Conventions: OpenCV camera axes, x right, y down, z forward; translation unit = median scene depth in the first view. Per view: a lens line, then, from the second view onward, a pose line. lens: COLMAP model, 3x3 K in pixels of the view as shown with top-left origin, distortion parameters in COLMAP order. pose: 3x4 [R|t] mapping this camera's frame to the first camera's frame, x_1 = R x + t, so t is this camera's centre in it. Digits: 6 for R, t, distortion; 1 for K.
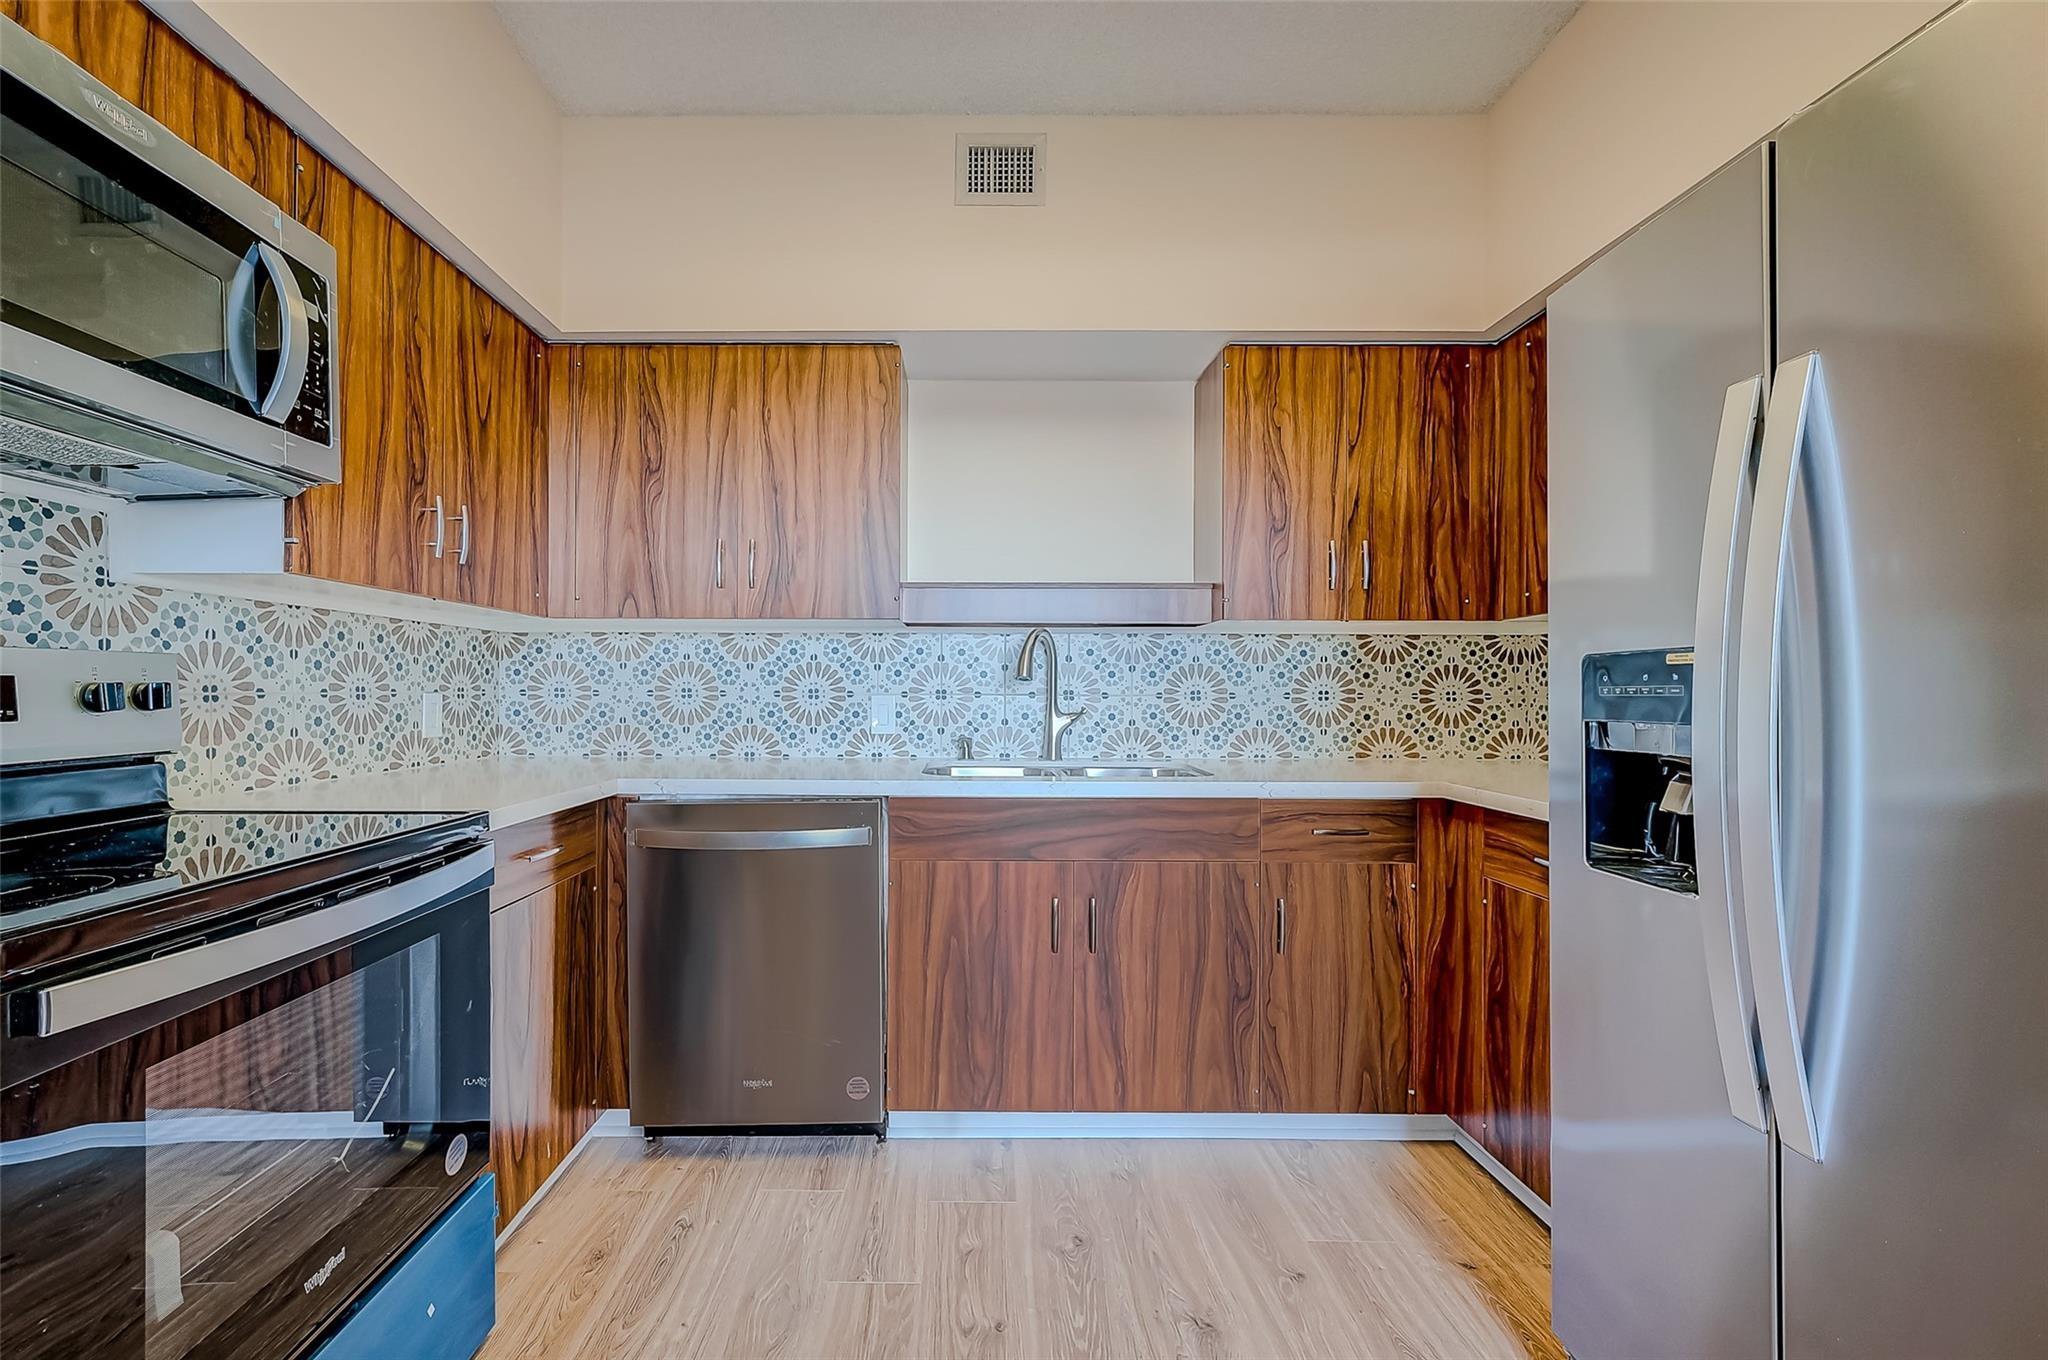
lens RADIAL K [[840.9, 0, 931.2], [0, 840.9, 686.9], [0, 0, 1]] dist [0.000375, 0.000107]
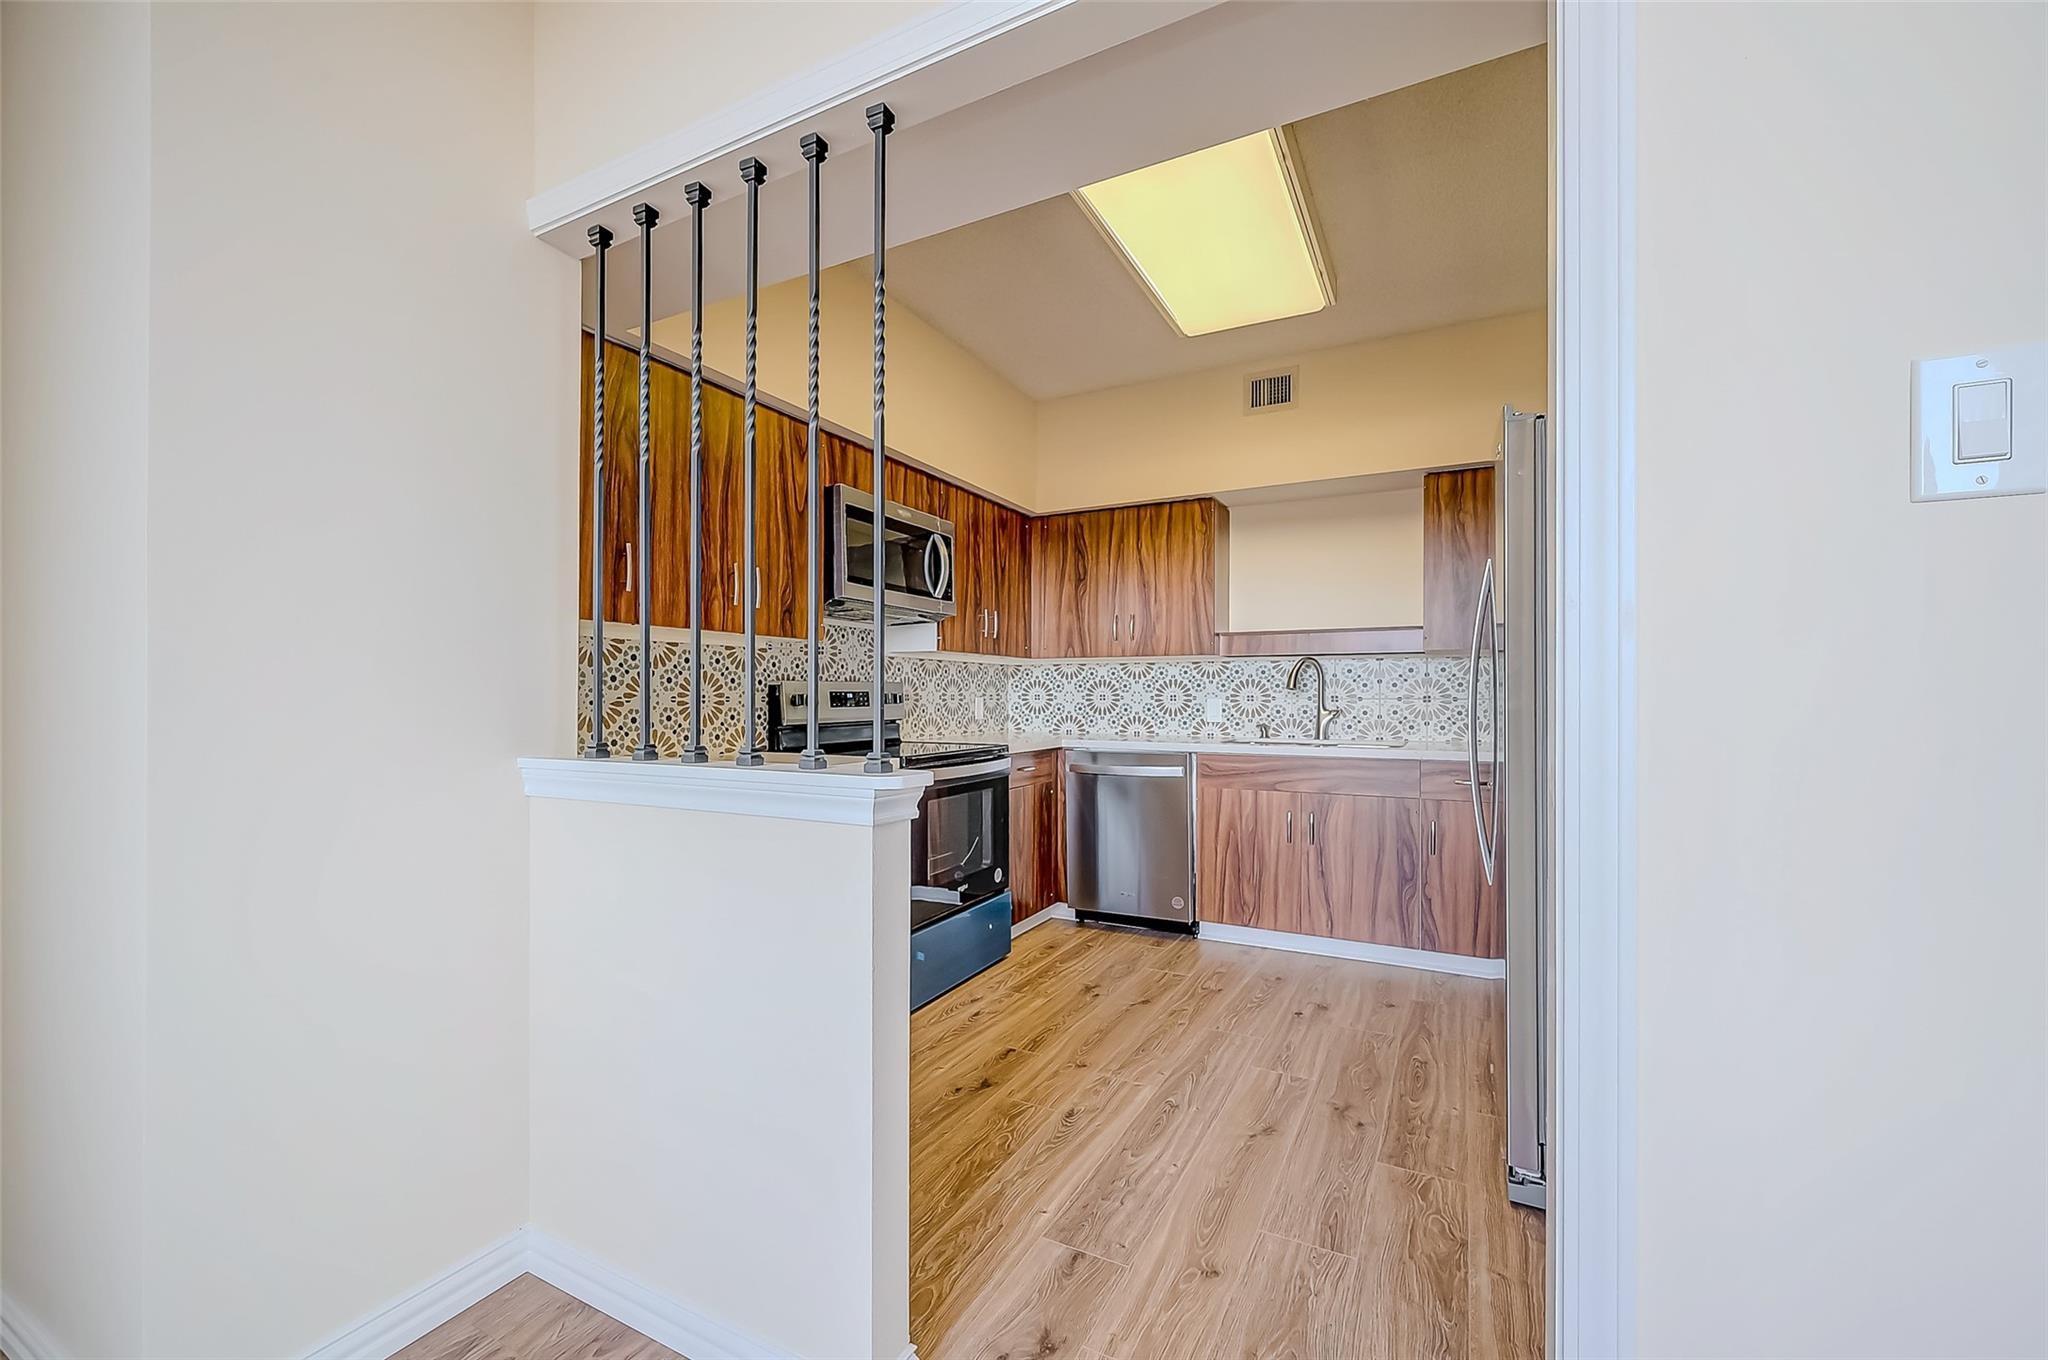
lens RADIAL K [[811.5, 0, 1012.7], [0, 811.5, 691.3], [0, 0, 1]] dist [0.000208, 0.000015]
pose [[0.896669, -0.003393, -0.442689, 0.379054], [0.003051, 0.999994, -0.001485, -0.004716], [0.442692, -0.000019, 0.896674, -0.791197]]
